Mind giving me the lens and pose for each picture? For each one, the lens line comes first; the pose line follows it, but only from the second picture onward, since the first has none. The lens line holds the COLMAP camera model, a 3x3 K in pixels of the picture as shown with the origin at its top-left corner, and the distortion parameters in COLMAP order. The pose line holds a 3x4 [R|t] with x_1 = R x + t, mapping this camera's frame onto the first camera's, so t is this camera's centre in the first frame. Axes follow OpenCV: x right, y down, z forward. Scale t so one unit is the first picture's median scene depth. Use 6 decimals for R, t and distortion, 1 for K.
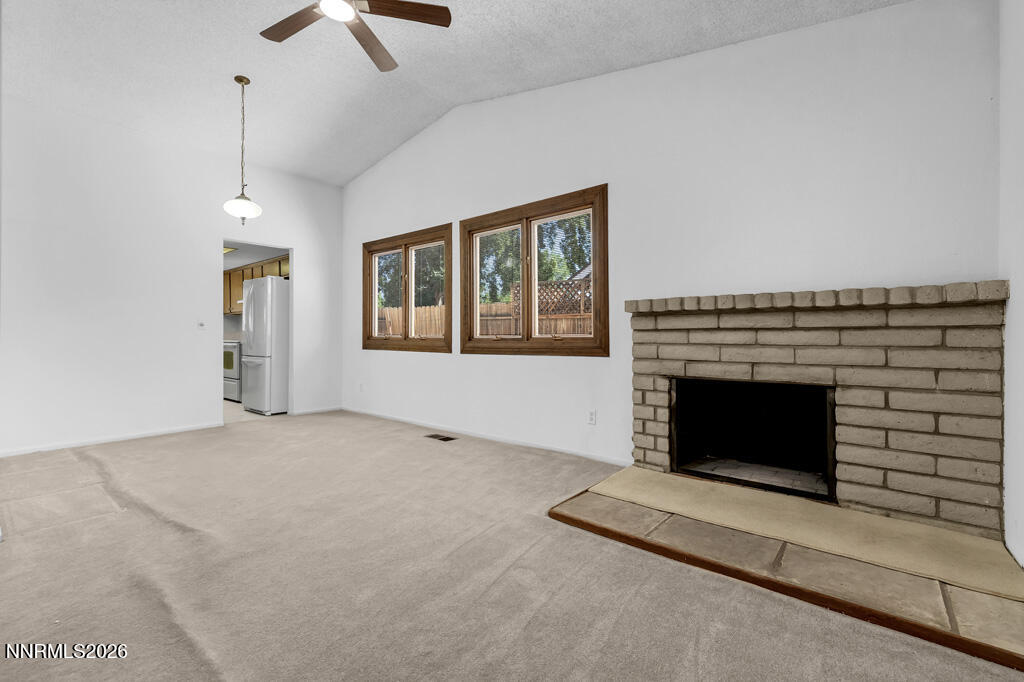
lens RADIAL K [[423.6, 0, 517.2], [0, 423.6, 333.0], [0, 0, 1]] dist [0.004881, 0.000099]
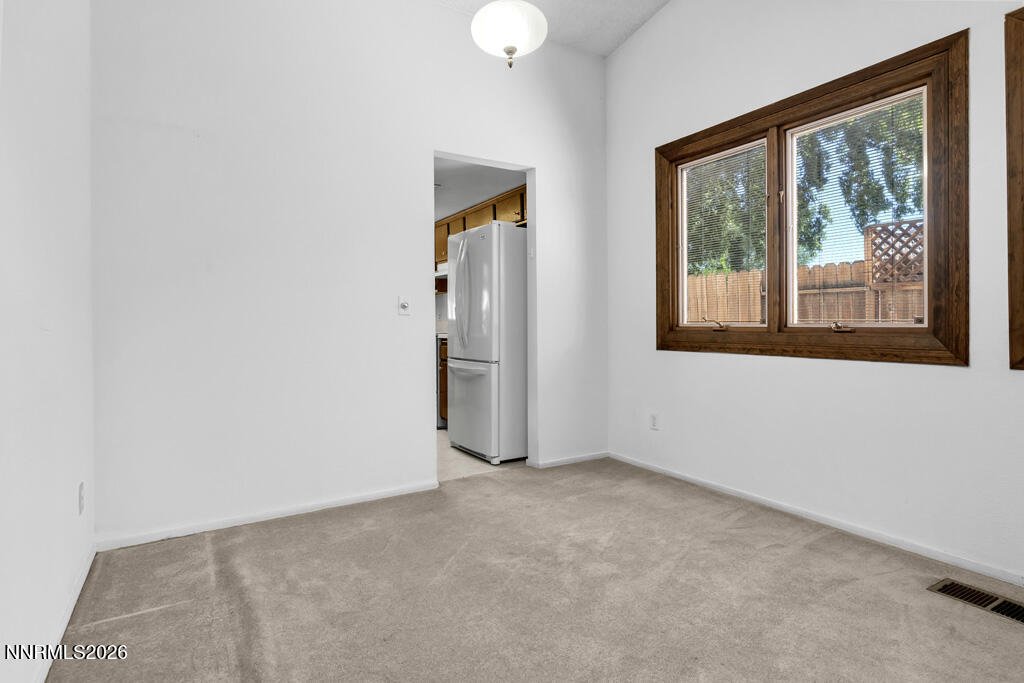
lens RADIAL K [[517.9, 0, 523.9], [0, 517.9, 322.4], [0, 0, 1]] dist [0.004736, 0.000097]
pose [[0.944875, -0.008862, -0.327310, -0.559410], [0.009475, 0.999955, 0.000277, 0.004467], [0.327293, -0.003363, 0.944917, 0.613683]]
